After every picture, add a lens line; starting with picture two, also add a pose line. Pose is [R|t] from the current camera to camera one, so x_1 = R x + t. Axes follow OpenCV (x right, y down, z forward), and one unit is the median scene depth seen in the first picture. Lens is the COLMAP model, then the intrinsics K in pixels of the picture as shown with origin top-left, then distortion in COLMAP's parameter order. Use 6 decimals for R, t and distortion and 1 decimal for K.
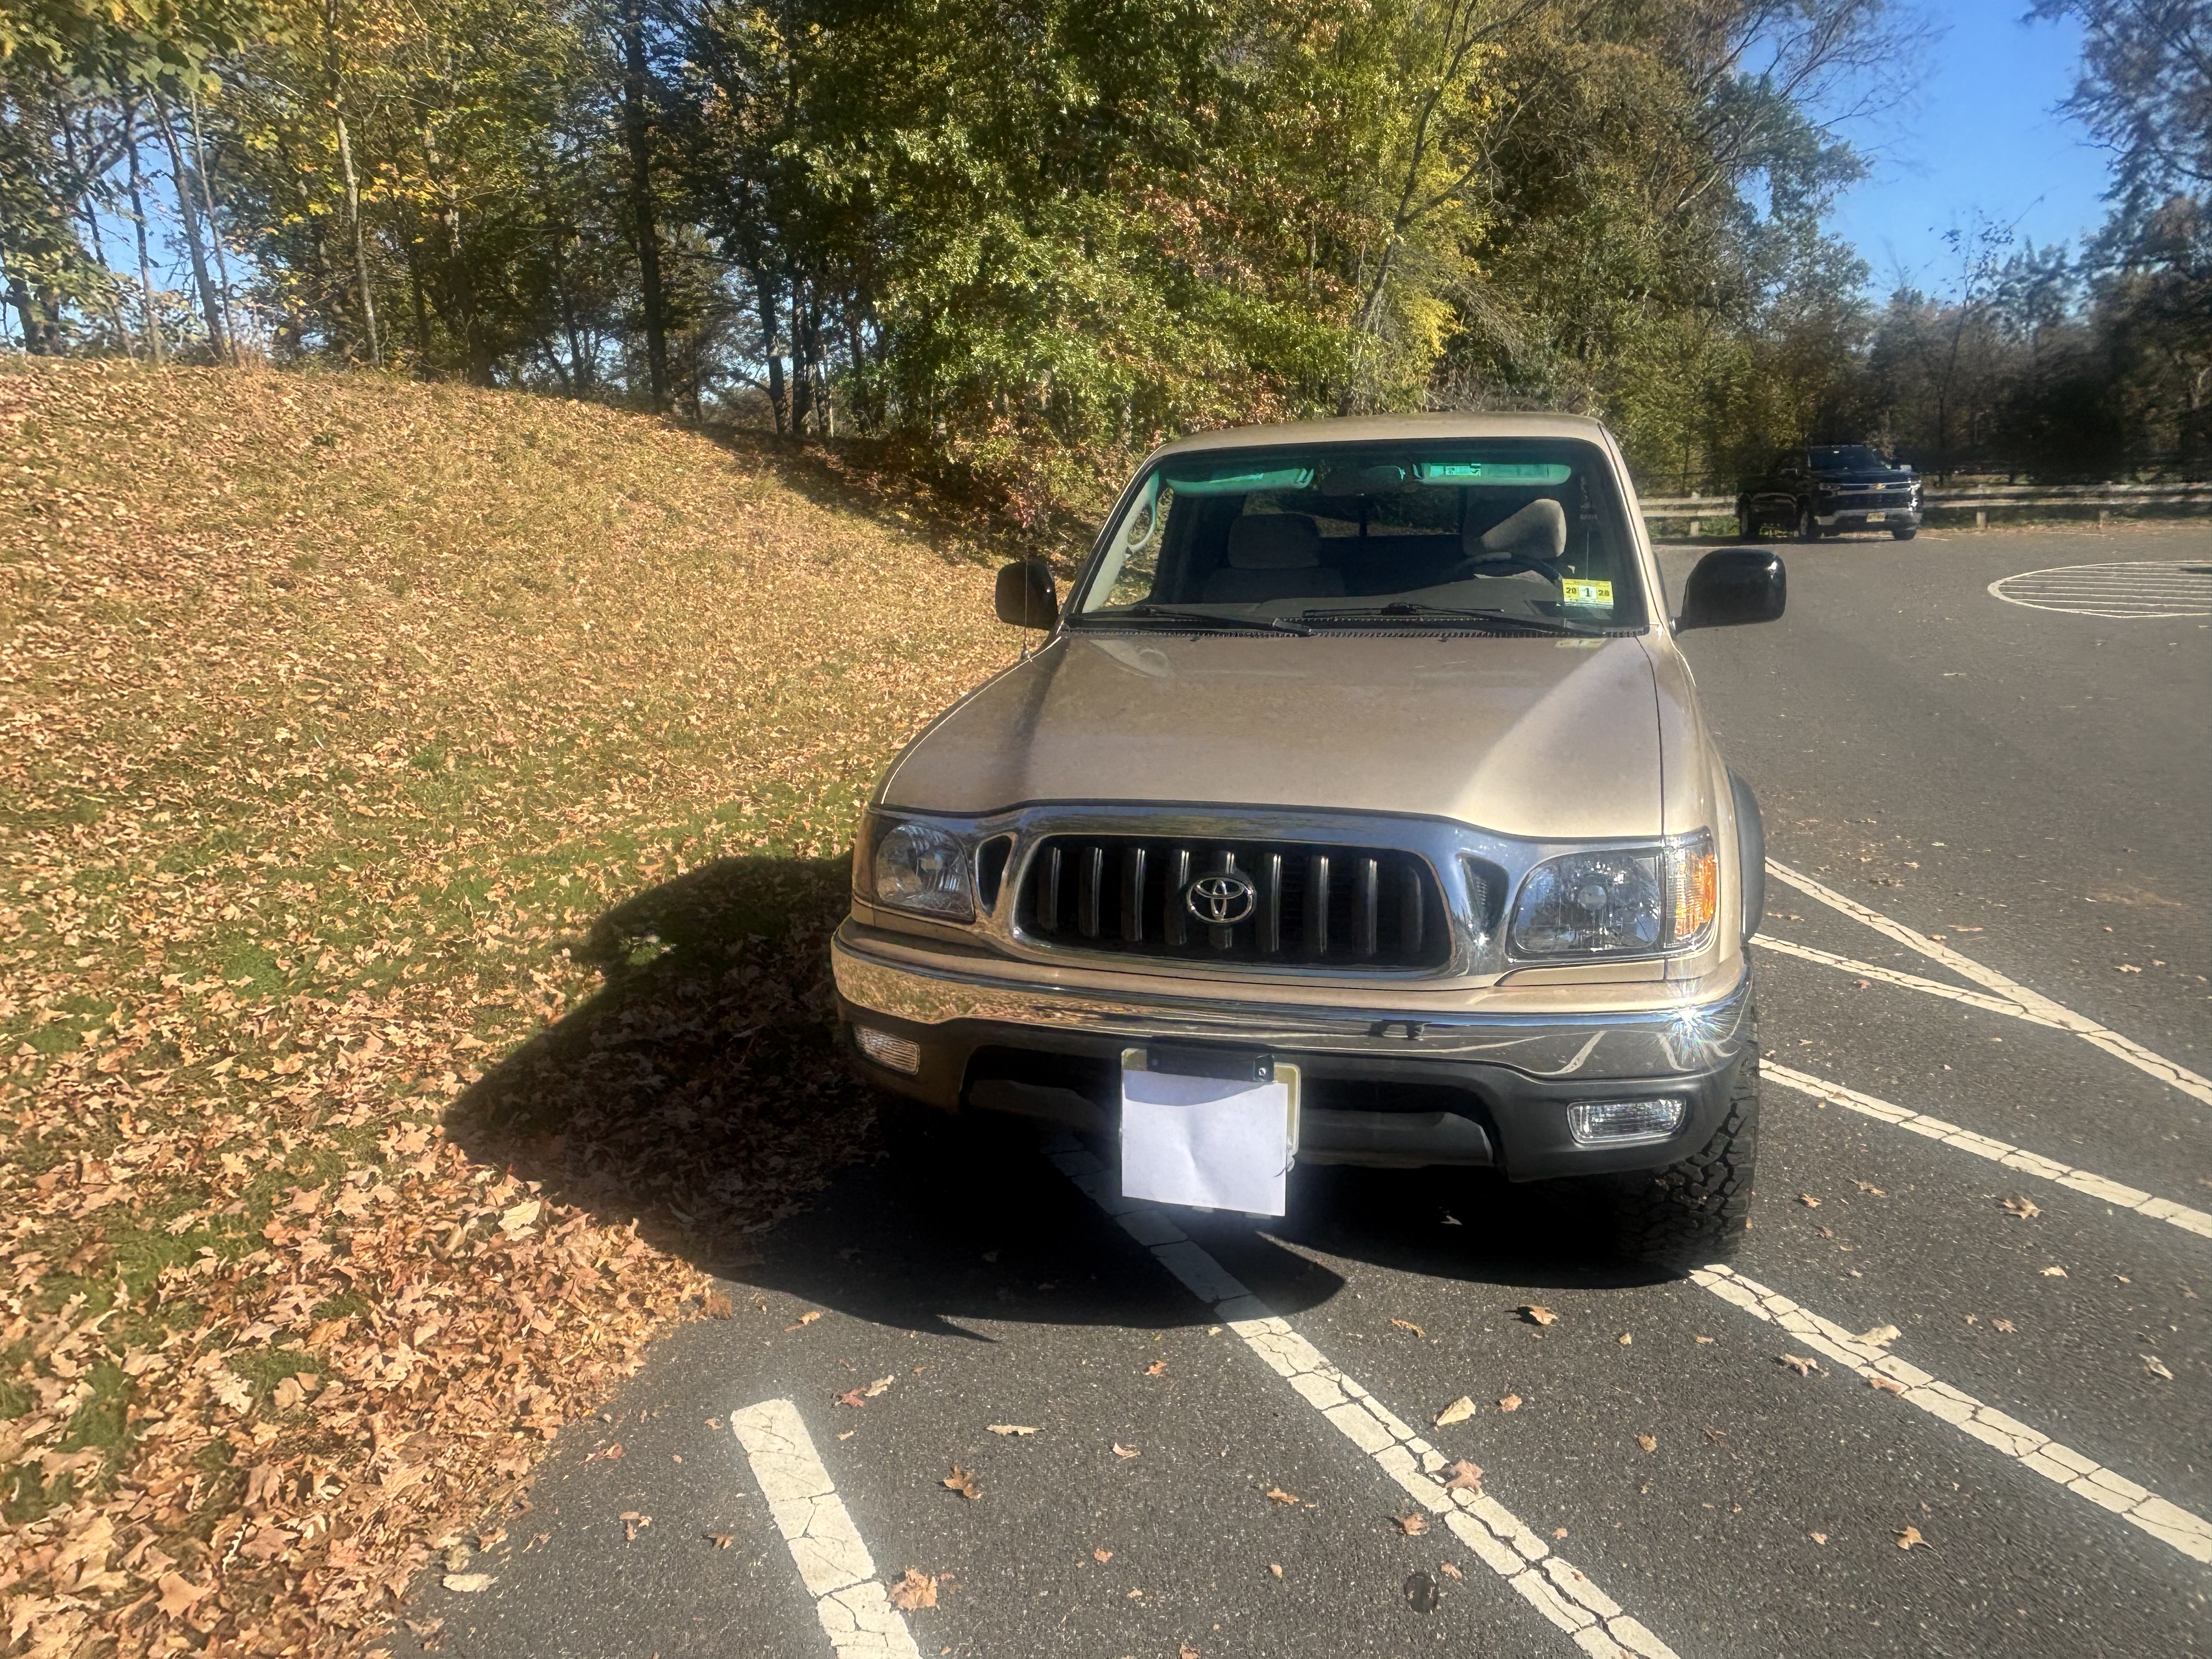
lens RADIAL K [[1493.4, 0, 1141.2], [0, 1493.4, 825.7], [0, 0, 1]] dist [0.020984, -0.047432]
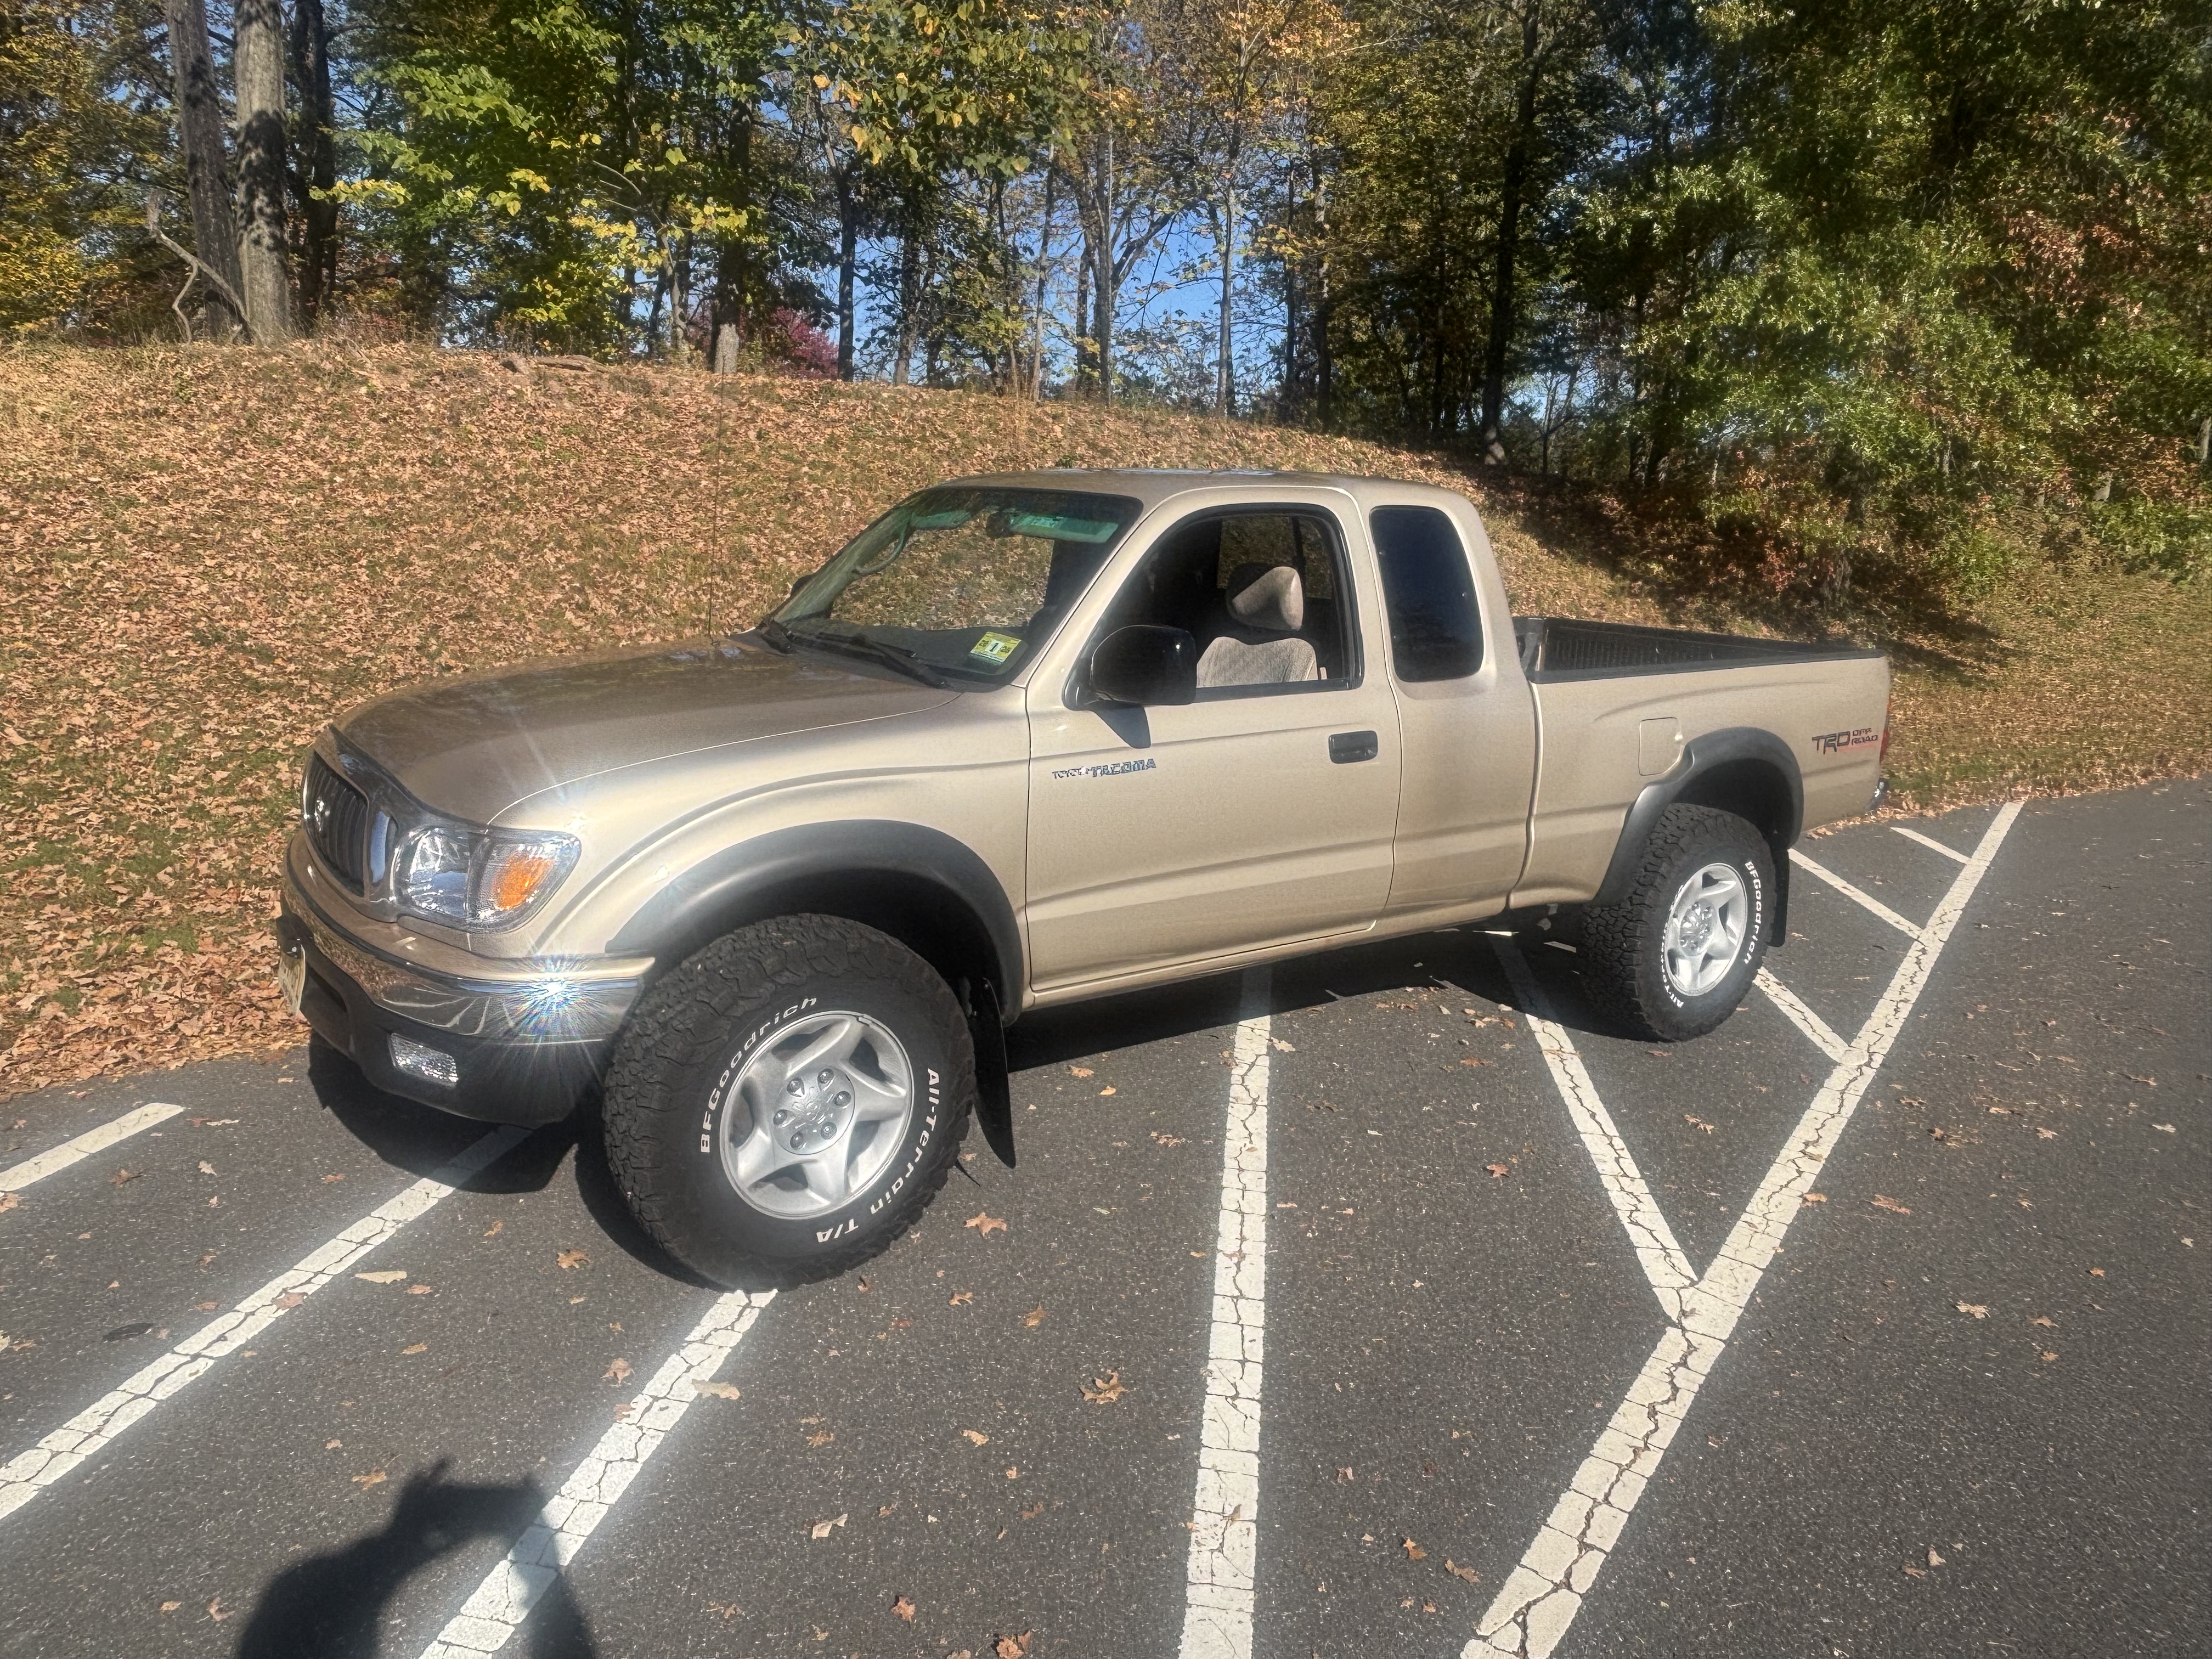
lens RADIAL K [[1493.4, 0, 1101.2], [0, 1493.4, 841.9], [0, 0, 1]] dist [0.020984, -0.047432]
pose [[0.784258, 0.190883, -0.590342, 0.164659], [-0.199942, 0.978492, 0.050770, -0.016164], [0.587336, 0.078217, 0.805555, 0.042828]]
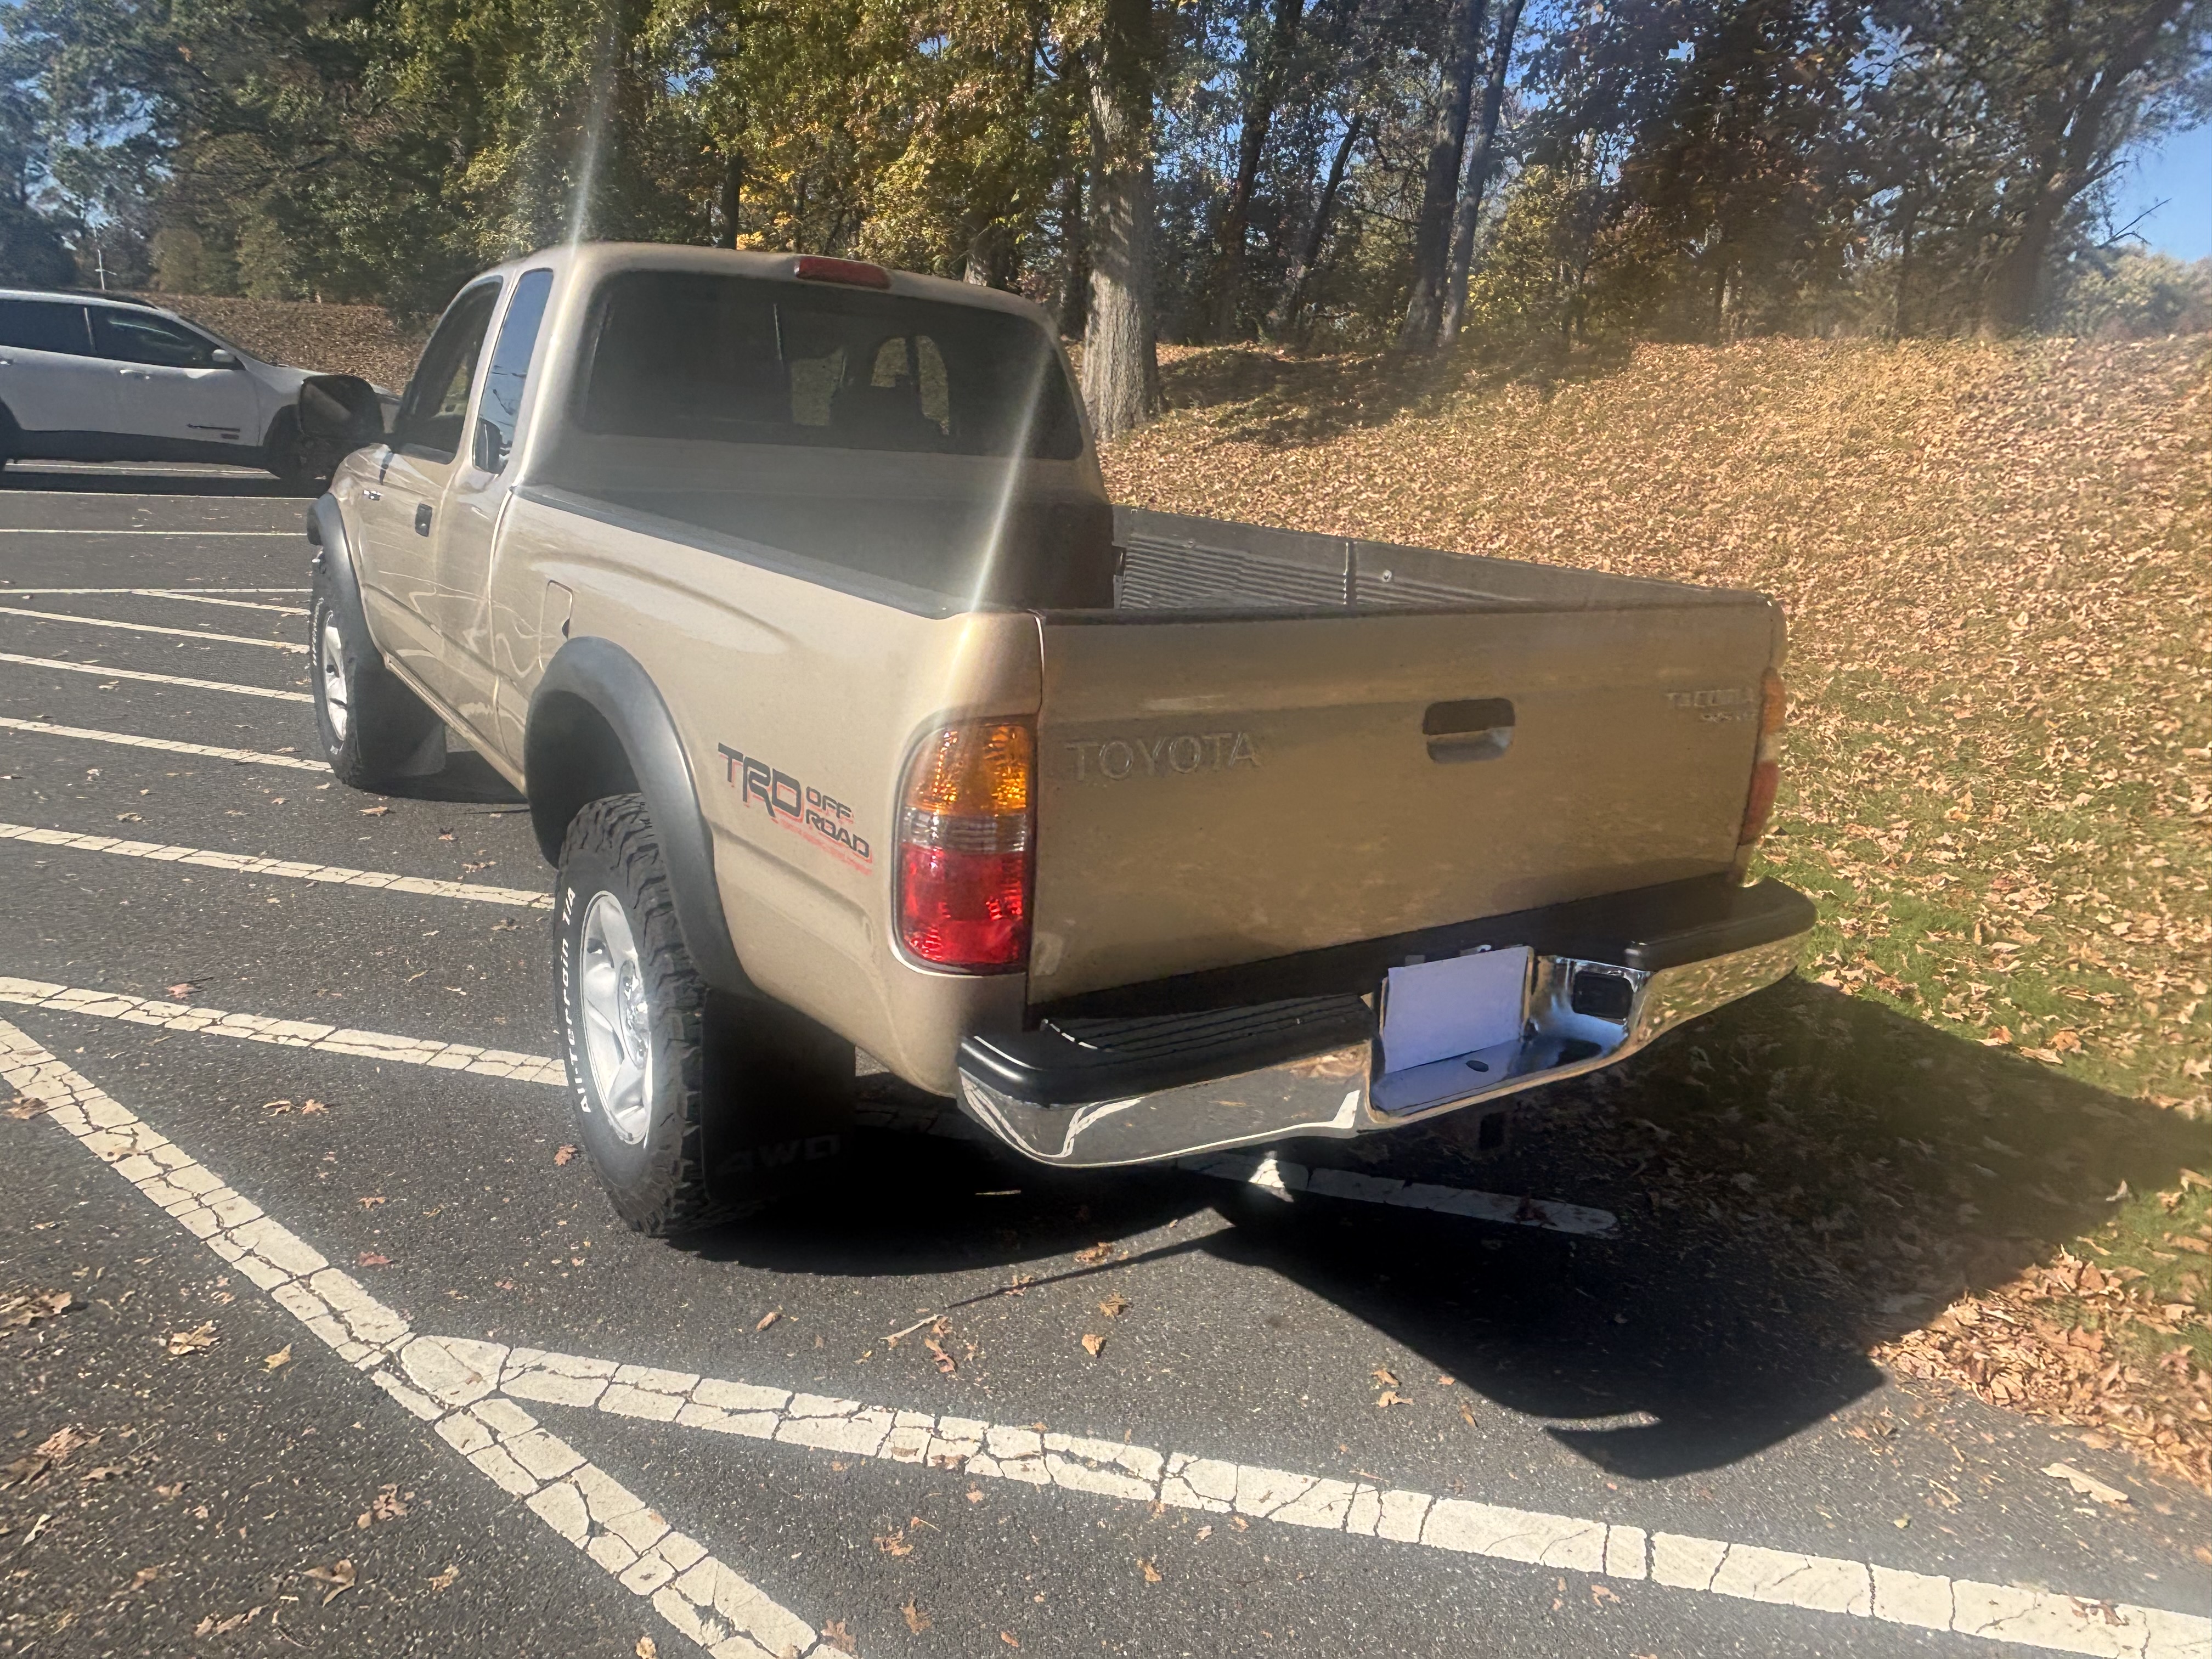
lens RADIAL K [[1485.1, 0, 1099.2], [0, 1485.1, 810.3], [0, 0, 1]] dist [0.019691, -0.016754]
pose [[-0.639982, 0.174173, -0.748389, 0.169315], [-0.232956, 0.884150, 0.404981, -0.089152], [0.732226, 0.433523, -0.525265, 0.389119]]
